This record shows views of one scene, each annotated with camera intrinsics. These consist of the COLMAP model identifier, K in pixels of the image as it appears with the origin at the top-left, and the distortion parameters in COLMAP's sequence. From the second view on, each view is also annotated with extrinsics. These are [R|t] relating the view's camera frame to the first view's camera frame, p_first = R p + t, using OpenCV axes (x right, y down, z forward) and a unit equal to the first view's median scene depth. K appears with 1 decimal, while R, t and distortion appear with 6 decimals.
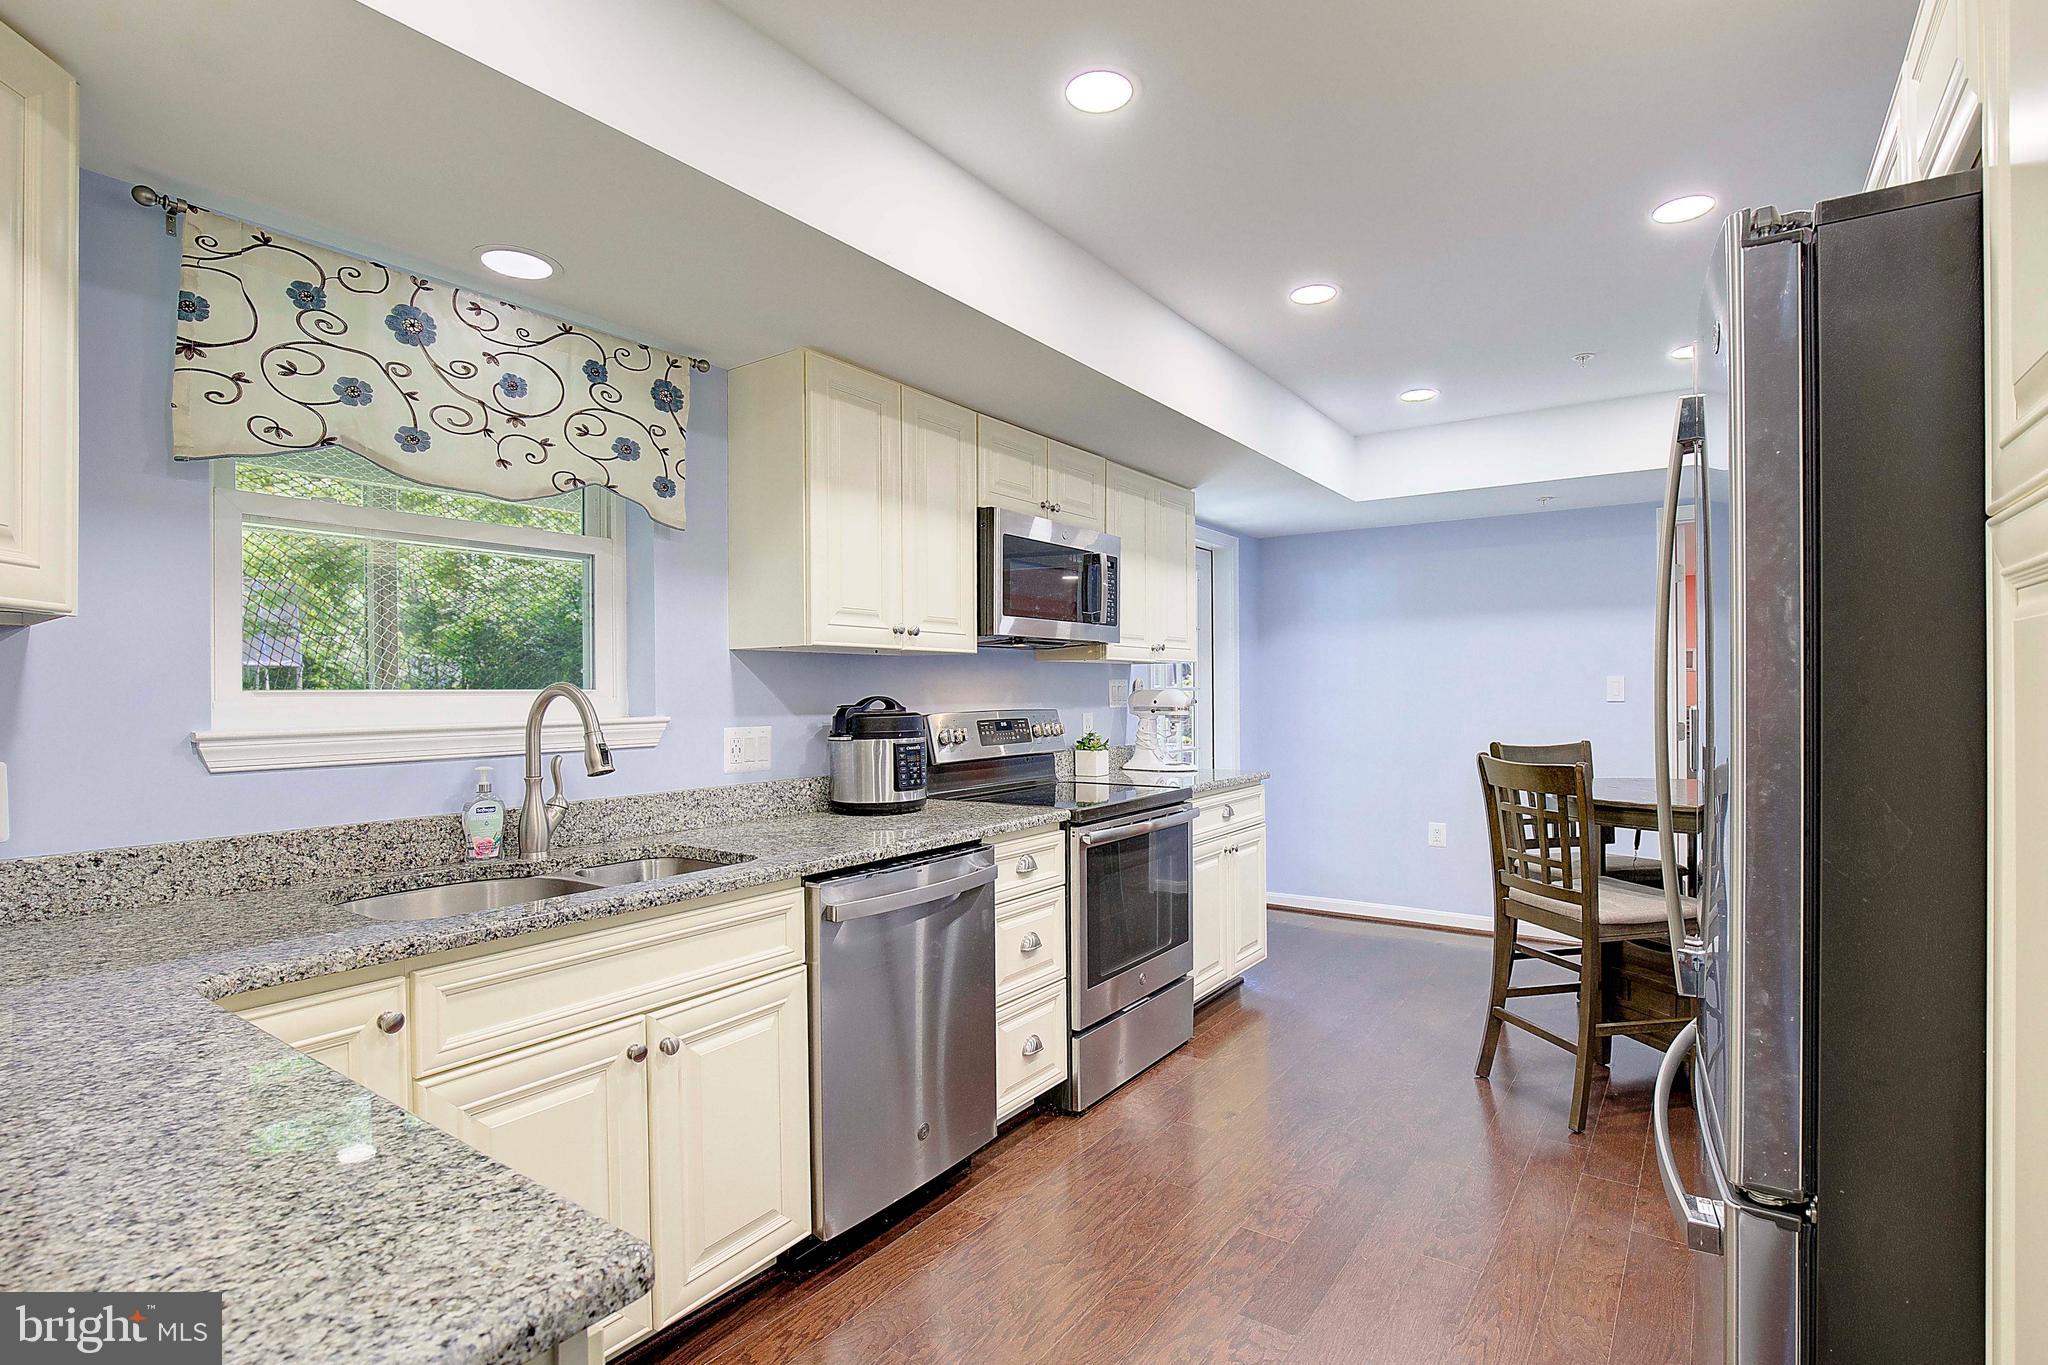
lens RADIAL K [[946.6, 0, 1043.0], [0, 946.6, 682.7], [0, 0, 1]] dist [-0.014321, -0.000134]
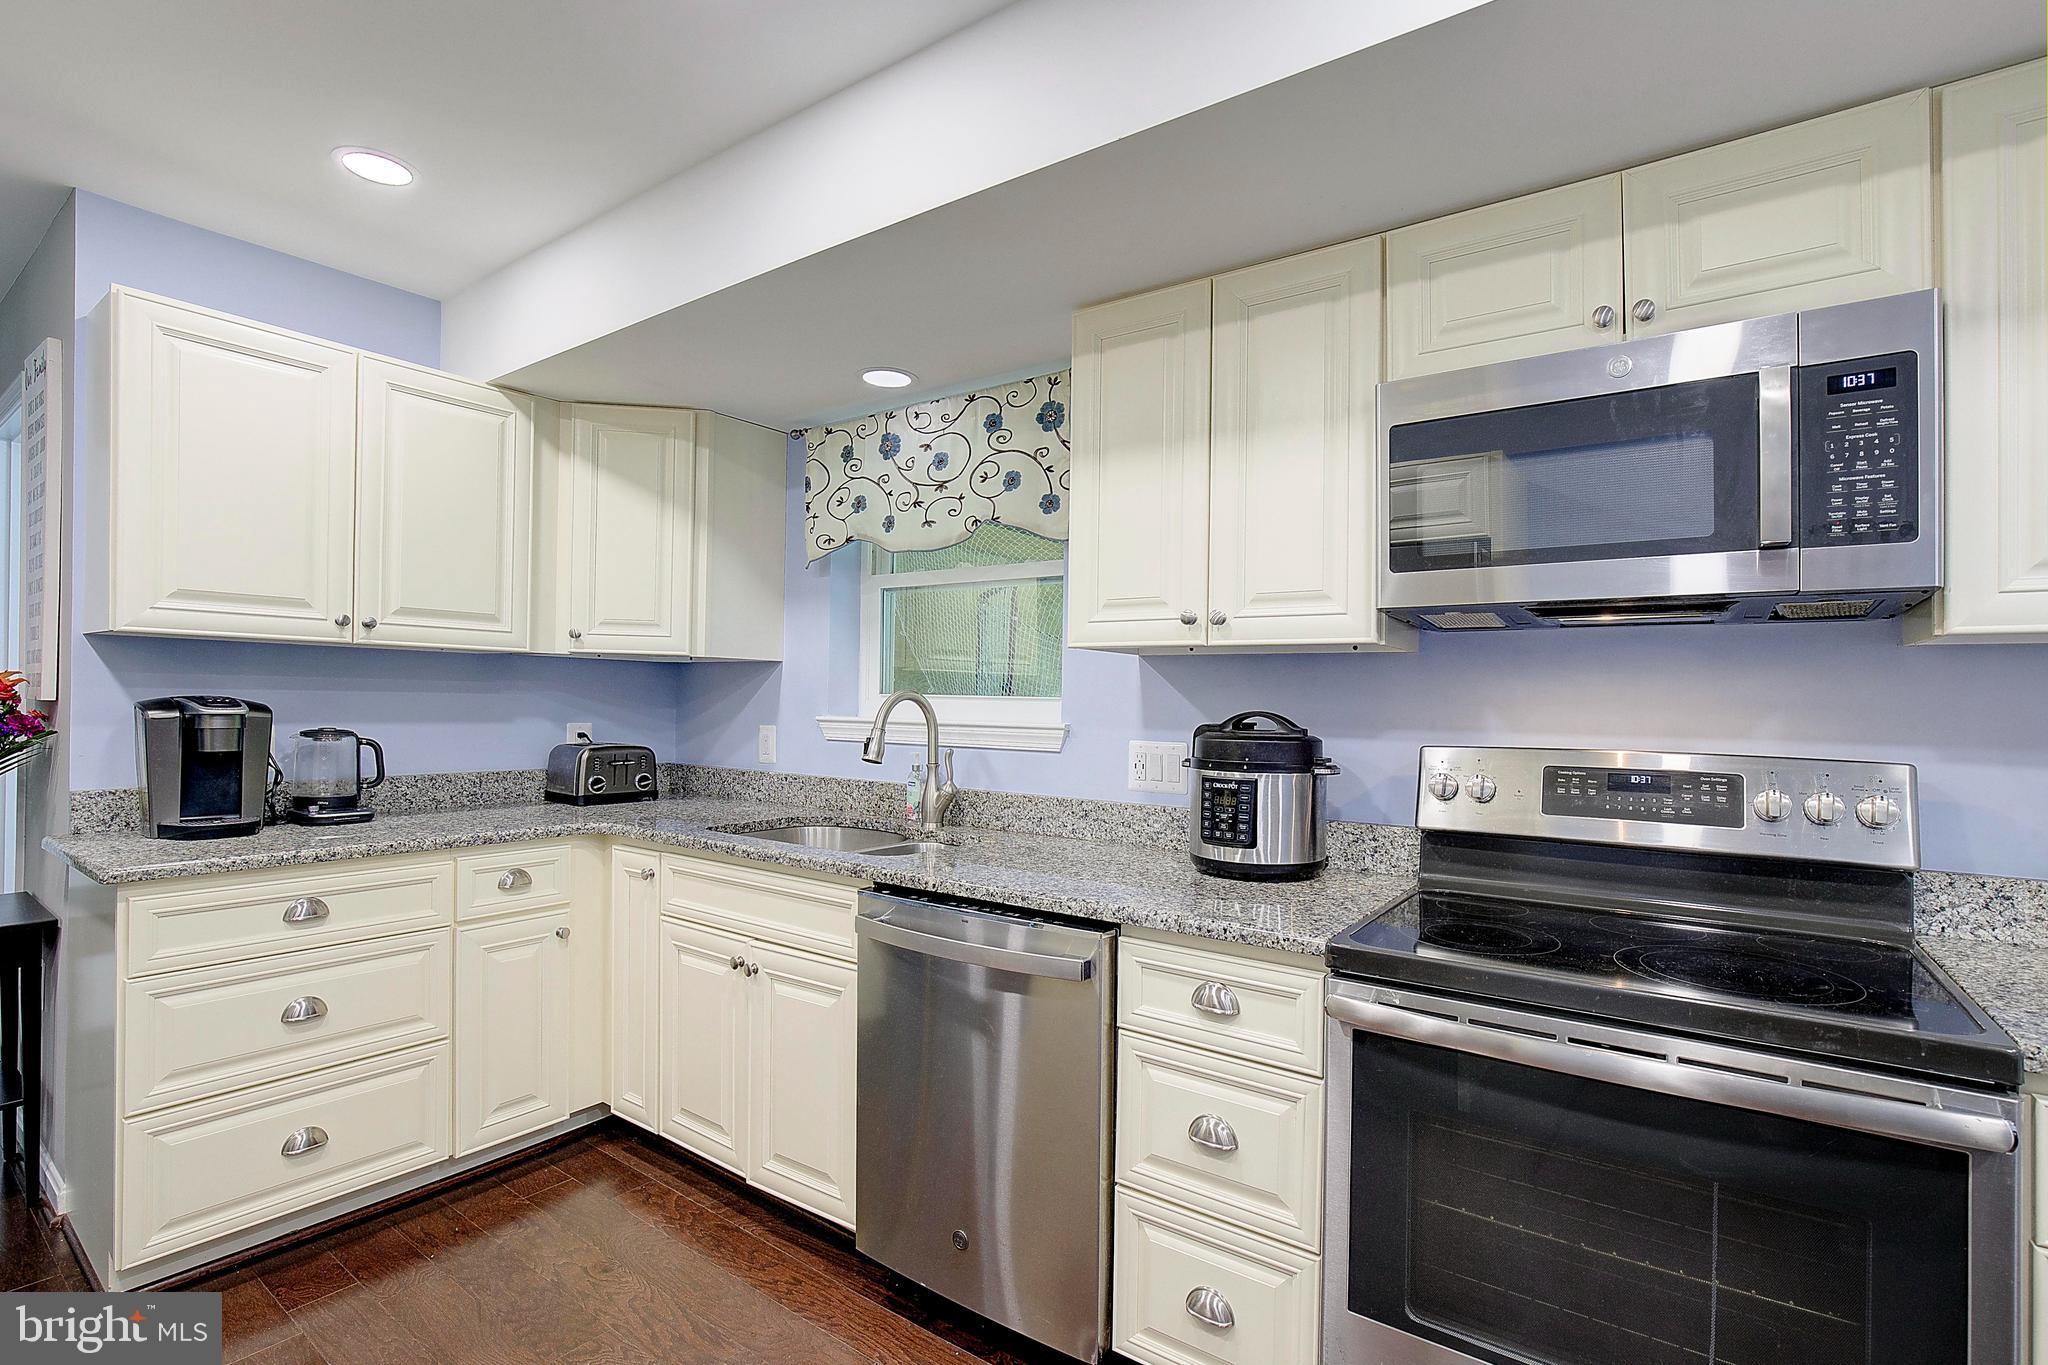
lens RADIAL K [[946.6, 0, 1043.0], [0, 946.6, 682.7], [0, 0, 1]] dist [-0.014321, -0.000134]
pose [[0.006932, -0.006576, -0.999954, 0.713925], [-0.006761, 0.999955, -0.006623, -0.002337], [0.999953, 0.006806, 0.006887, 1.094647]]
